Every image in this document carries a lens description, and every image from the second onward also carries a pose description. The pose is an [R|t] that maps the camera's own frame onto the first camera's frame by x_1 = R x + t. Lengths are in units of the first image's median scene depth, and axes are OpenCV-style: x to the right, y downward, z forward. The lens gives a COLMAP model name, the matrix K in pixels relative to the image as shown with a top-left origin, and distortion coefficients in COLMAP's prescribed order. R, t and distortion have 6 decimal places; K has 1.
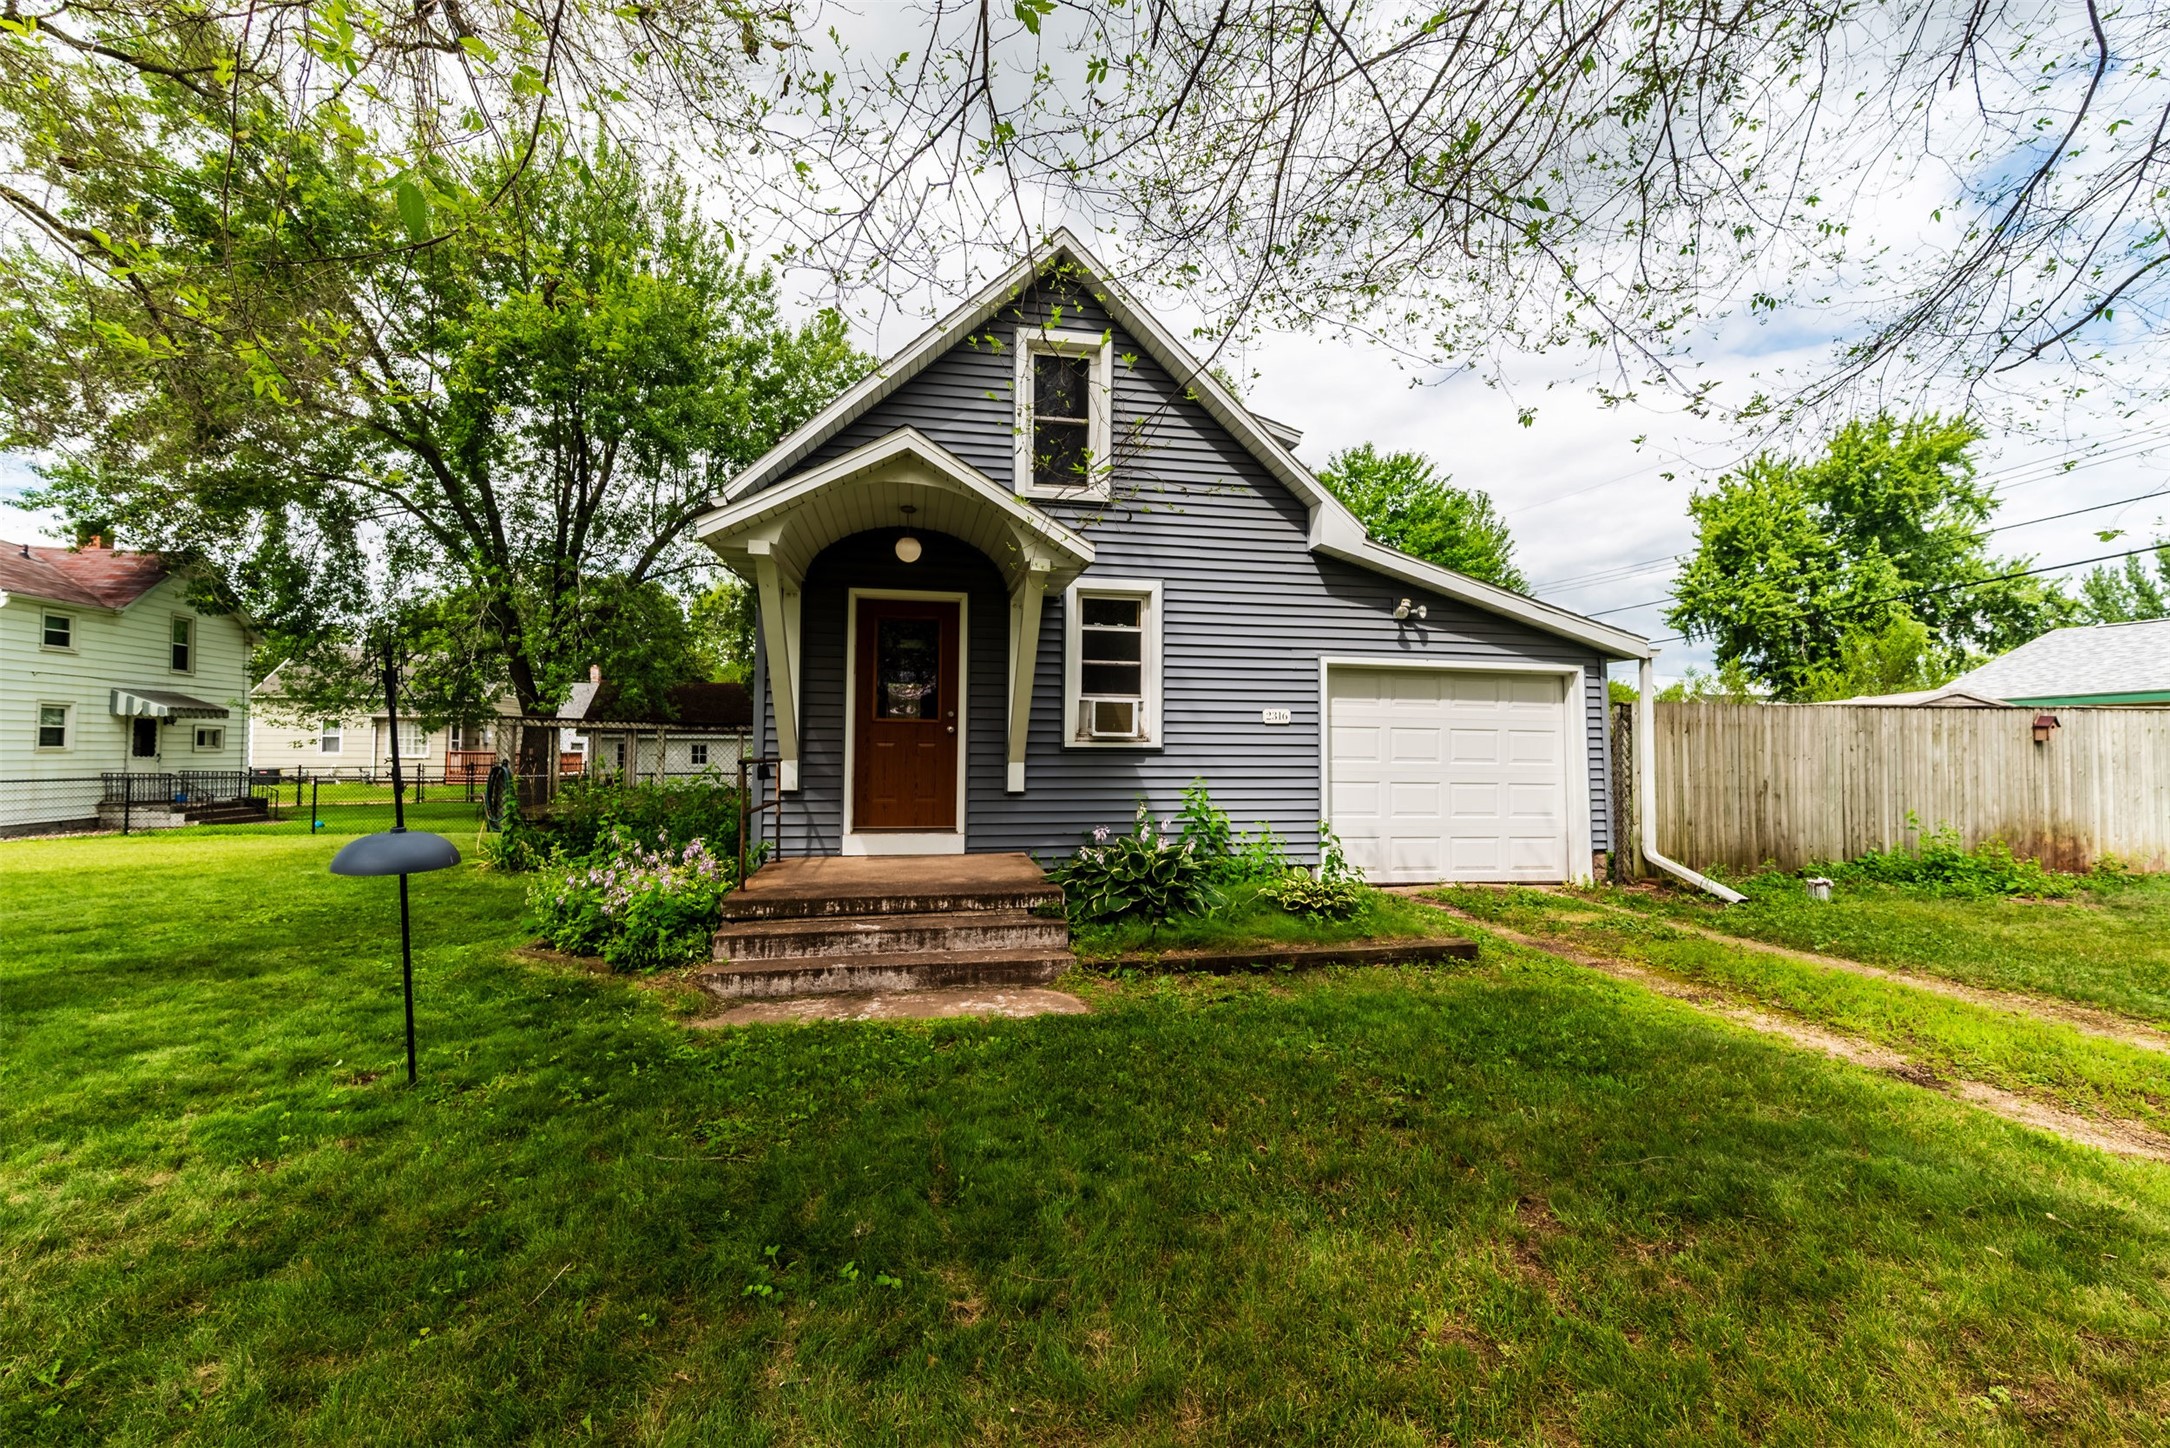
lens RADIAL K [[885.9, 0, 1078.5], [0, 885.9, 722.1], [0, 0, 1]] dist [0.010556, 0.000135]
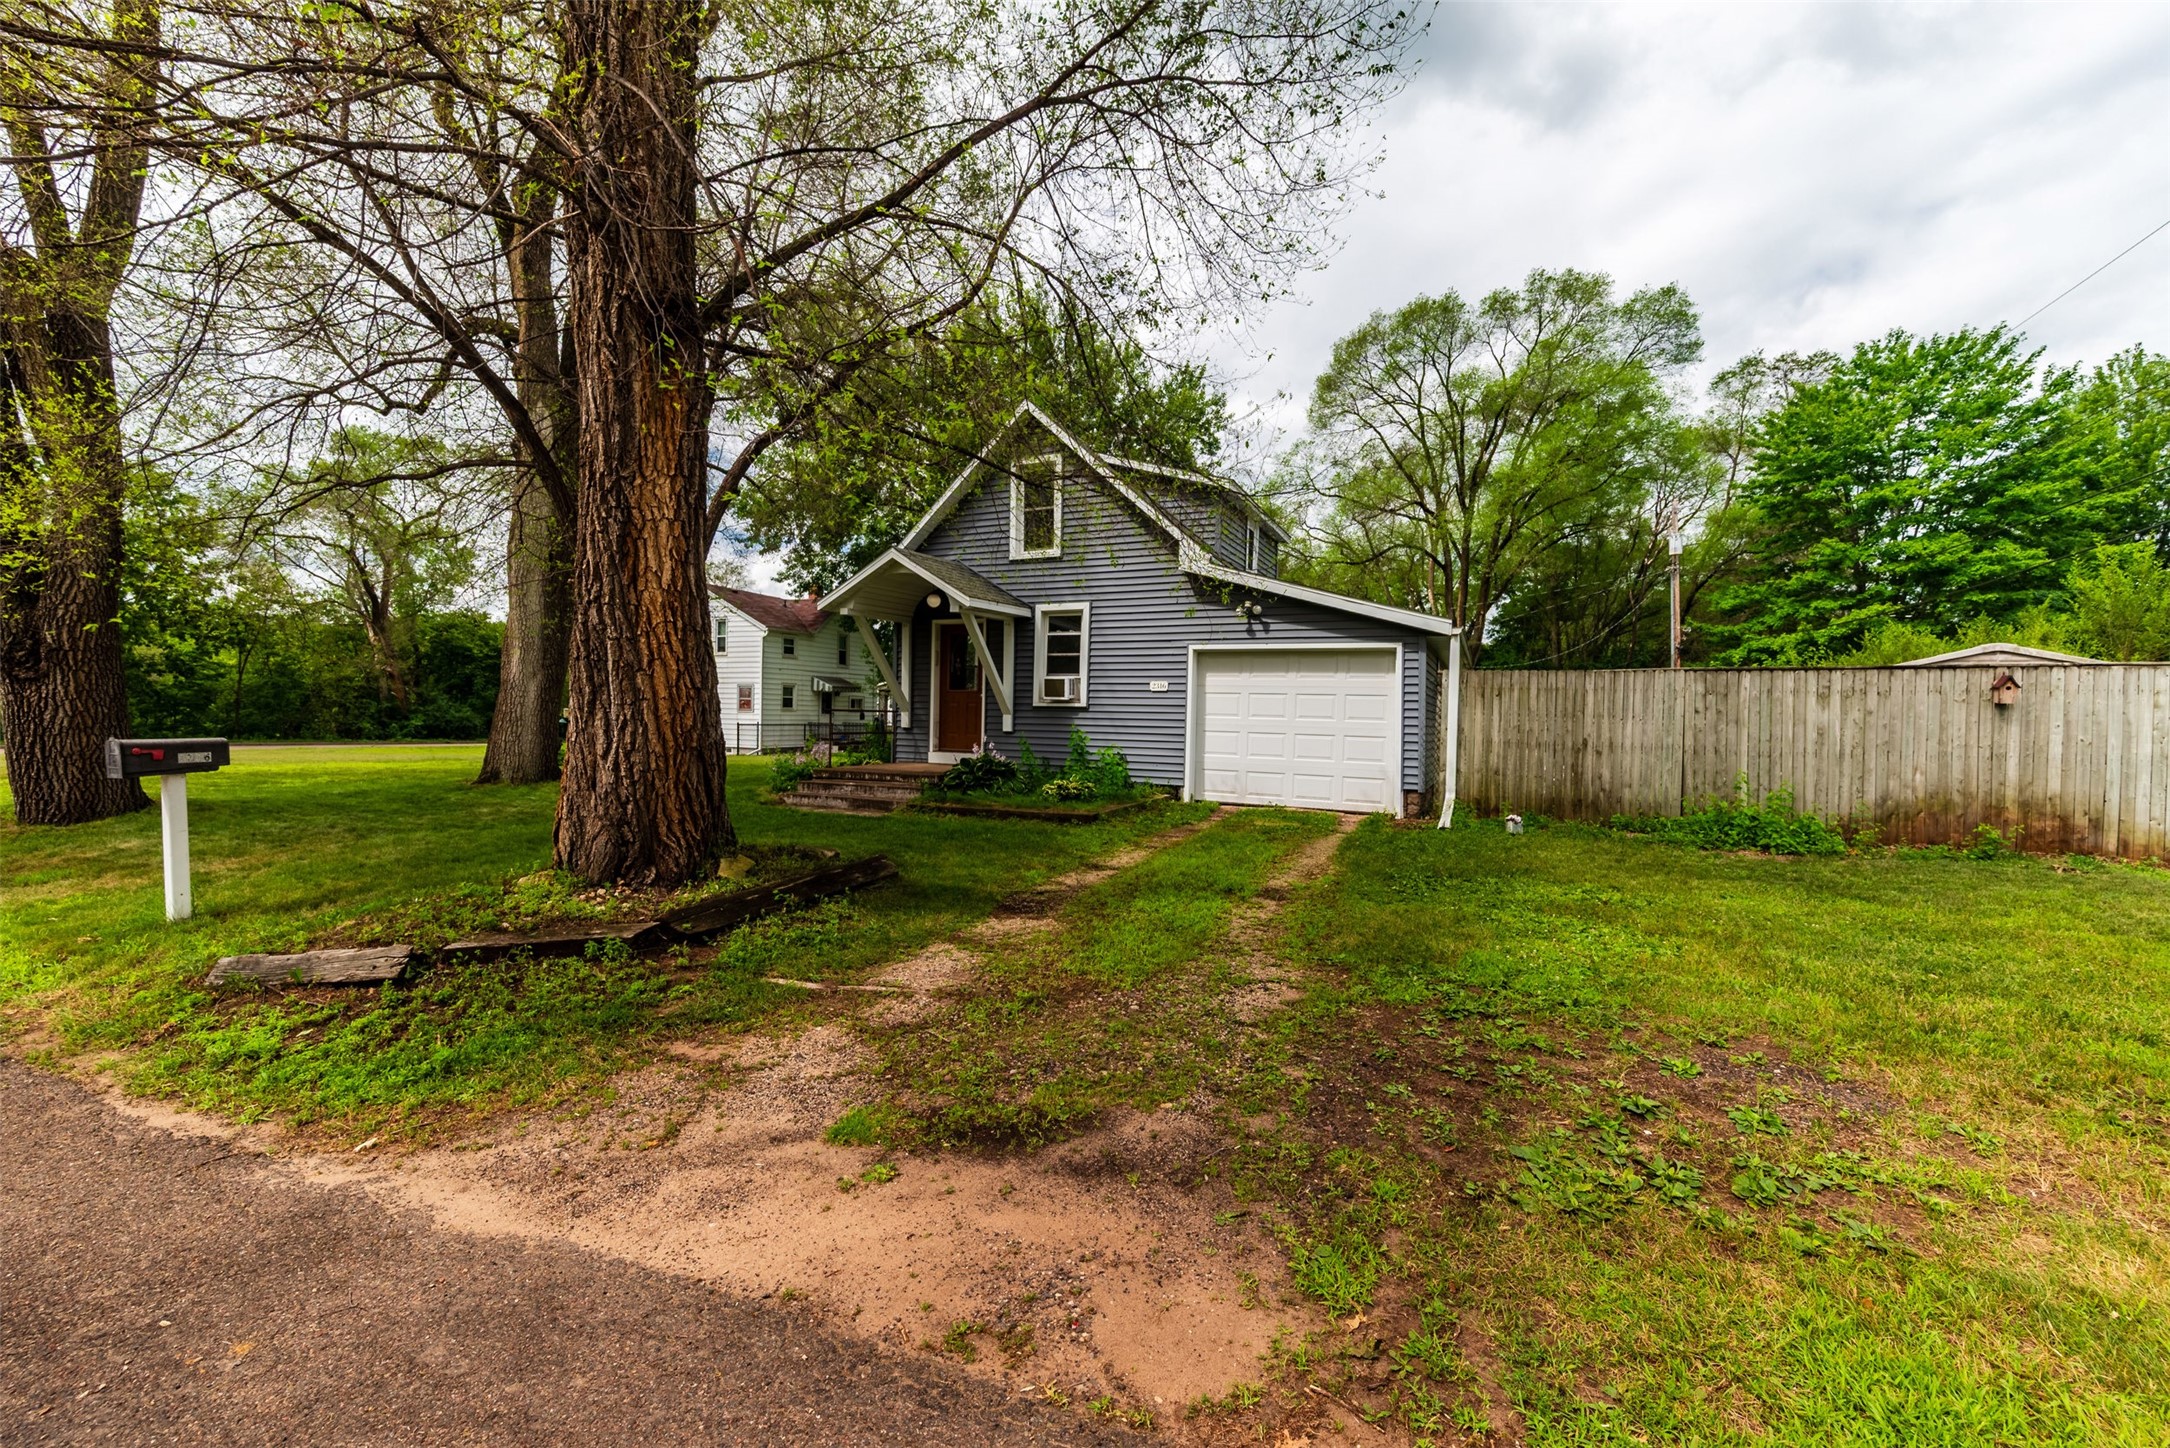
lens RADIAL K [[866.3, 0, 1070.8], [0, 866.3, 720.6], [0, 0, 1]] dist [0.002349, 0.000138]
pose [[0.808390, 0.012304, -0.588519, 0.961794], [0.006976, 0.999511, 0.030478, 0.005916], [0.588606, -0.028743, 0.807909, -0.279145]]
